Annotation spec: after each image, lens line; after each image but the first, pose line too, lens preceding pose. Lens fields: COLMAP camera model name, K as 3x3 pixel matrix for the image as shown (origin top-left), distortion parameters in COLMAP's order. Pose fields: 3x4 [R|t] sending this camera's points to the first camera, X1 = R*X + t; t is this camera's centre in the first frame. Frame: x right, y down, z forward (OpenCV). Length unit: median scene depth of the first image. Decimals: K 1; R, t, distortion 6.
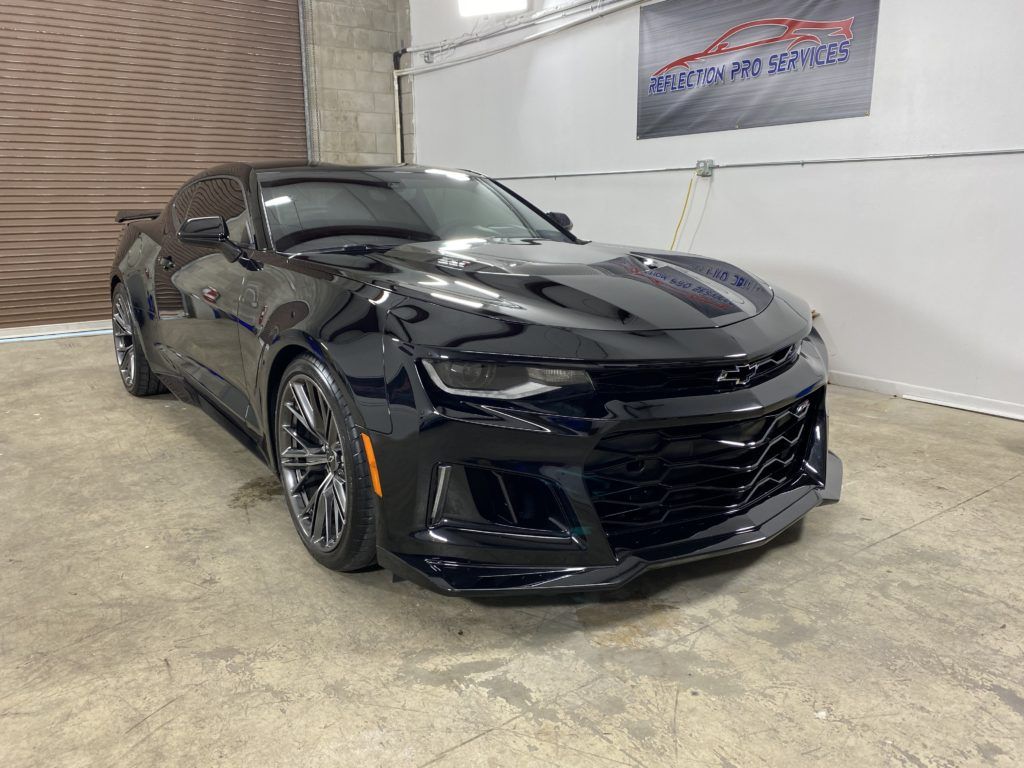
lens RADIAL K [[787.4, 0, 515.7], [0, 787.4, 382.2], [0, 0, 1]] dist [0.013078, -0.011283]
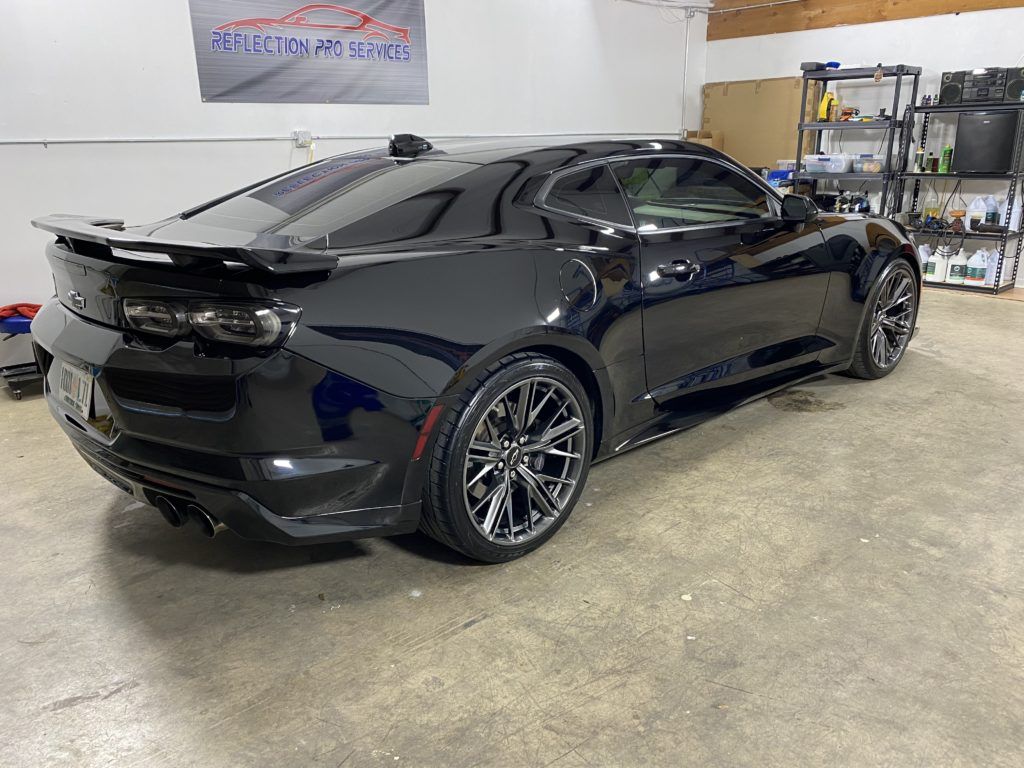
lens RADIAL K [[787.4, 0, 505.5], [0, 787.4, 381.6], [0, 0, 1]] dist [0.013078, -0.011283]
pose [[-0.120597, -0.285237, 0.950840, -1.776975], [0.235288, 0.922324, 0.306525, -0.490224], [-0.964415, 0.260687, -0.044117, 1.838140]]
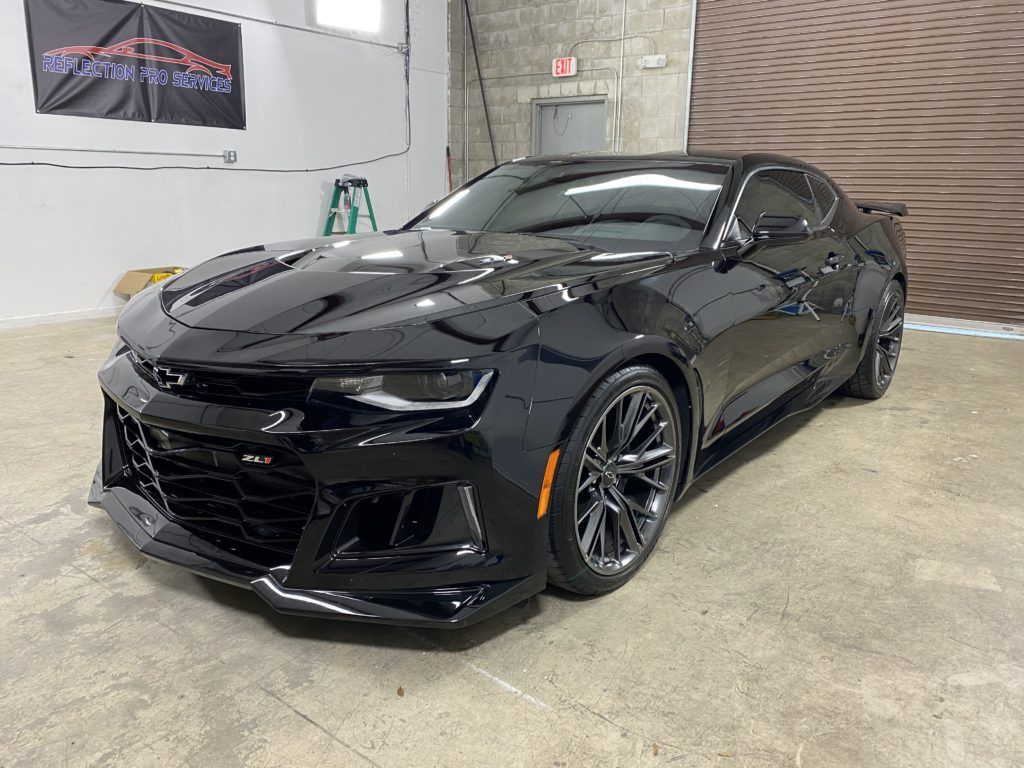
lens RADIAL K [[787.4, 0, 513.7], [0, 787.4, 382.7], [0, 0, 1]] dist [0.013078, -0.011283]
pose [[0.262393, 0.248255, -0.932480, 1.102181], [-0.233369, 0.953980, 0.188311, -0.240944], [0.936317, 0.168200, 0.308253, 0.947887]]
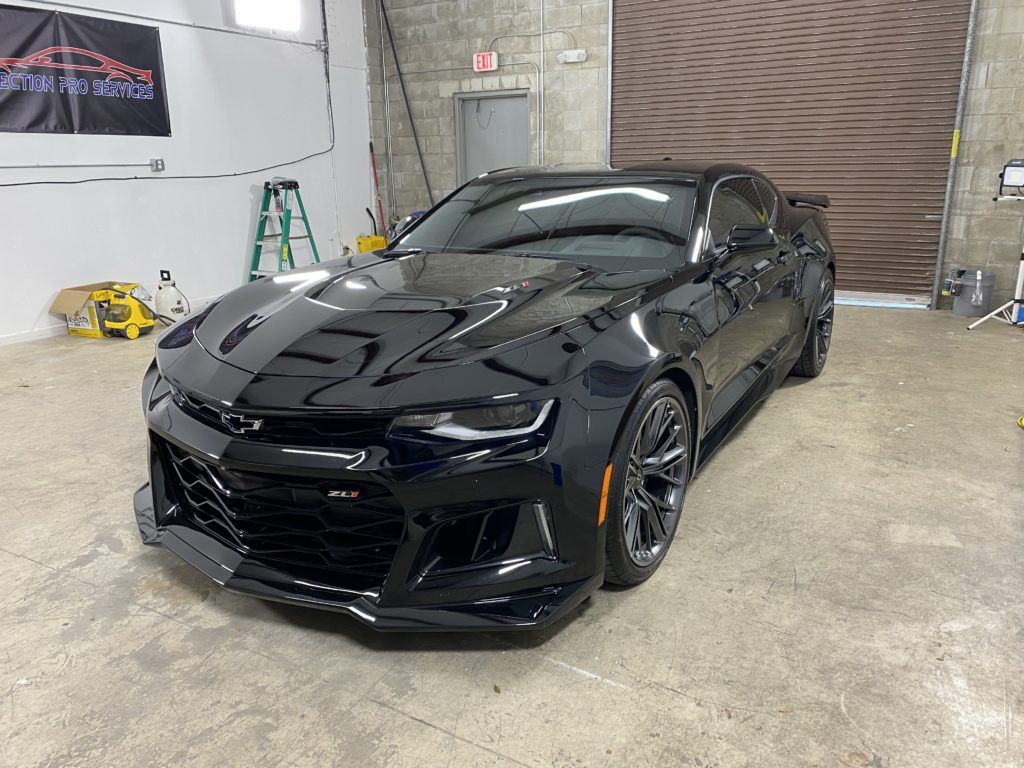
lens RADIAL K [[787.4, 0, 513.6], [0, 787.4, 384.3], [0, 0, 1]] dist [0.013078, -0.011283]
pose [[0.387732, 0.253916, -0.886110, 1.121914], [-0.191925, 0.962481, 0.191820, -0.274366], [0.901570, 0.095692, 0.421917, 0.764696]]
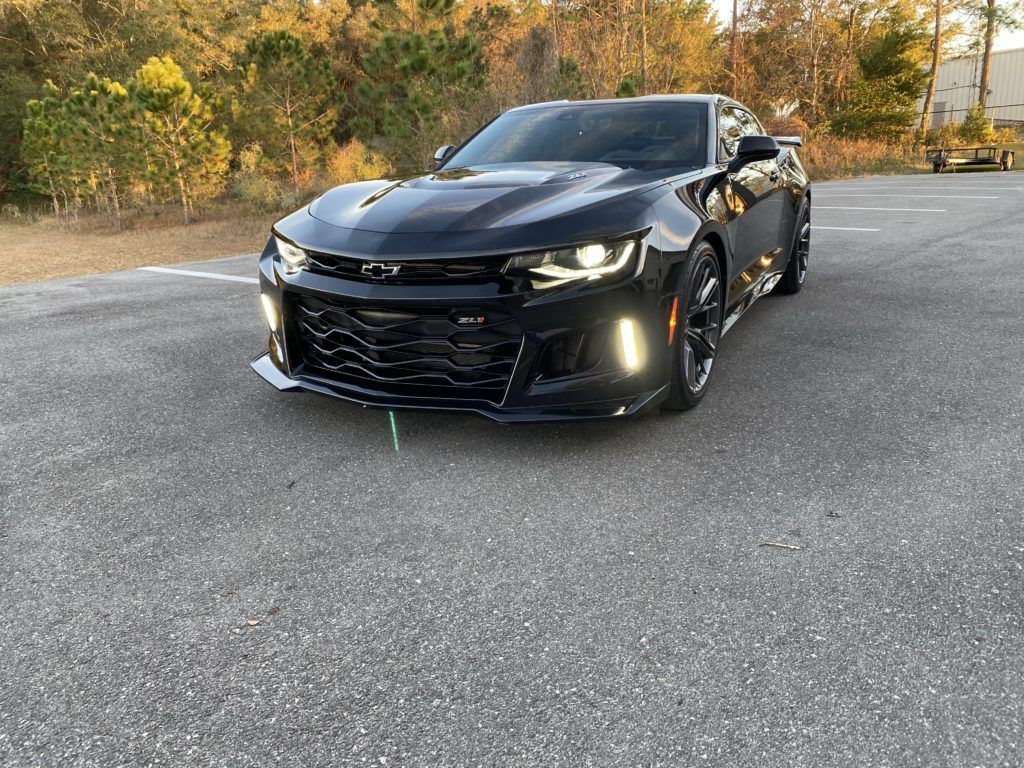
lens RADIAL K [[787.4, 0, 506.4], [0, 787.4, 385.4], [0, 0, 1]] dist [0.013078, -0.011283]
pose [[0.442879, 0.255853, -0.859300, 1.287785], [-0.178013, 0.964431, 0.195408, -0.099400], [0.878732, 0.066425, 0.472671, 0.517459]]
